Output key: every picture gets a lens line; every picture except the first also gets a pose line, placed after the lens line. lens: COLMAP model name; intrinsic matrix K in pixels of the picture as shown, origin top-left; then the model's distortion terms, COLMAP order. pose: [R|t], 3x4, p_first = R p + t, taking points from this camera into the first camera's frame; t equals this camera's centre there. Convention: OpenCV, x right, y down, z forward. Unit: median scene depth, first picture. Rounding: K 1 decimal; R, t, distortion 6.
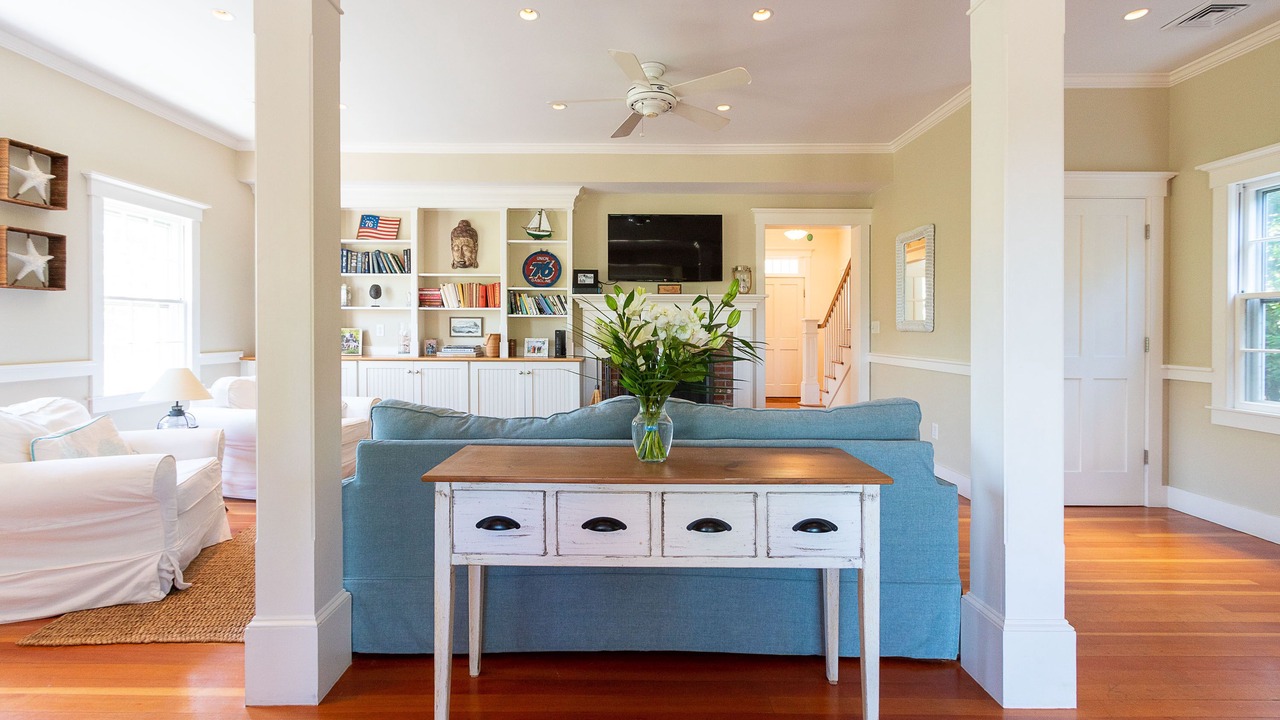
lens RADIAL K [[588.5, 0, 631.7], [0, 588.5, 341.4], [0, 0, 1]] dist [-0.004621, 0.000146]
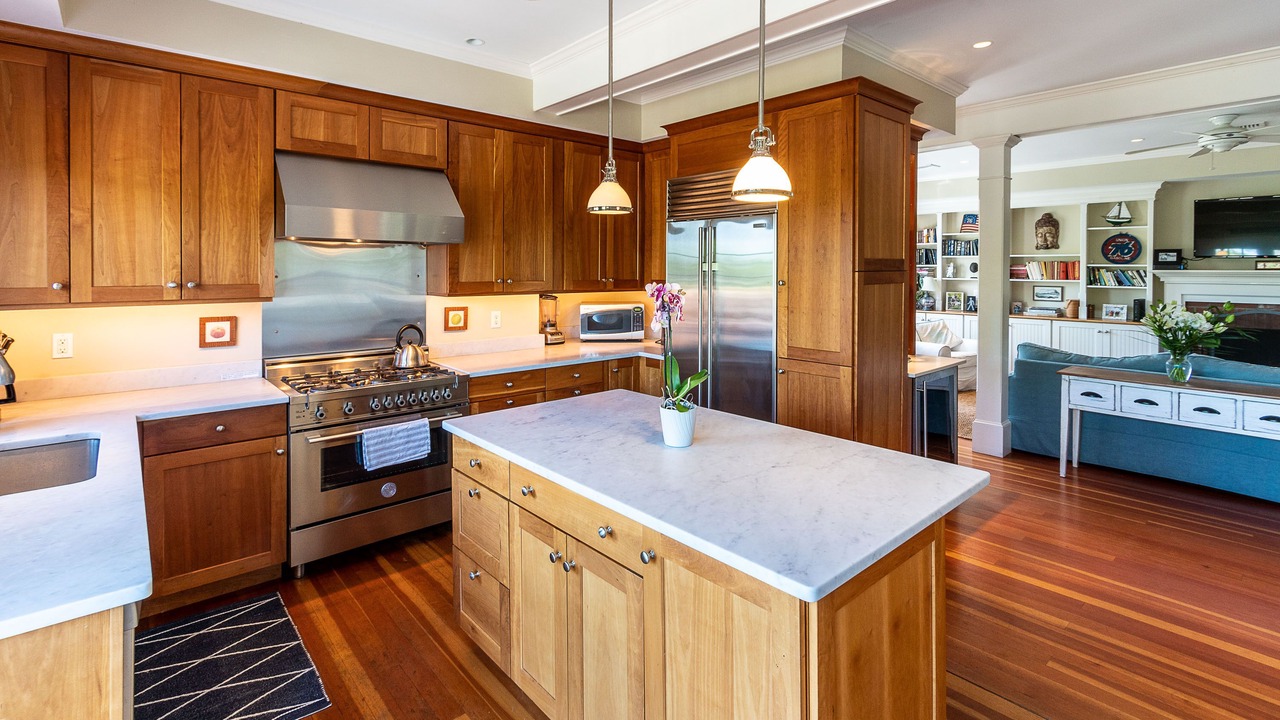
lens RADIAL K [[588.5, 0, 632.3], [0, 588.5, 275.9], [0, 0, 1]] dist [-0.004621, 0.000146]
pose [[0.658420, 0.008044, -0.752607, 0.100977], [-0.017639, 0.999833, -0.004745, -0.042445], [0.752444, 0.016400, 0.658453, -0.593406]]
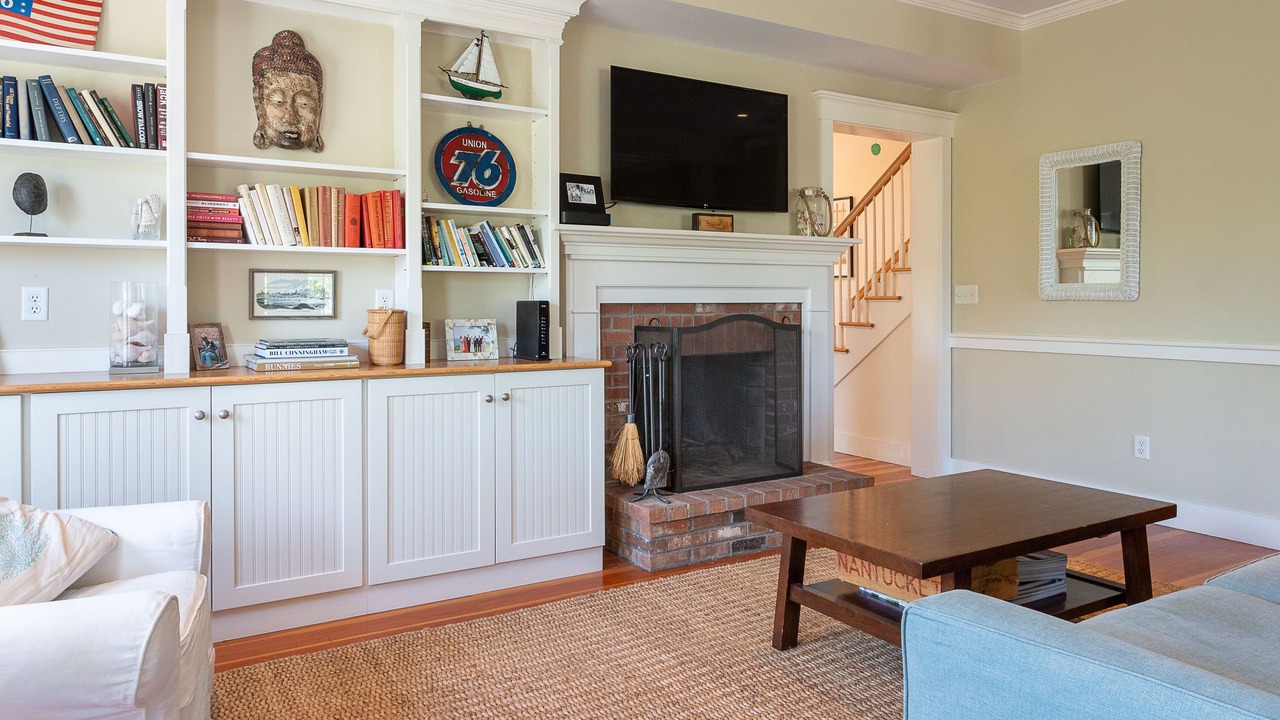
lens RADIAL K [[880.1, 0, 654.3], [0, 880.1, 302.5], [0, 0, 1]] dist [0.000950, 0.000141]
pose [[0.843280, -0.005547, 0.537447, -0.408659], [0.014510, 0.999817, -0.012447, -0.007757], [-0.537279, 0.018295, 0.843206, 0.362351]]
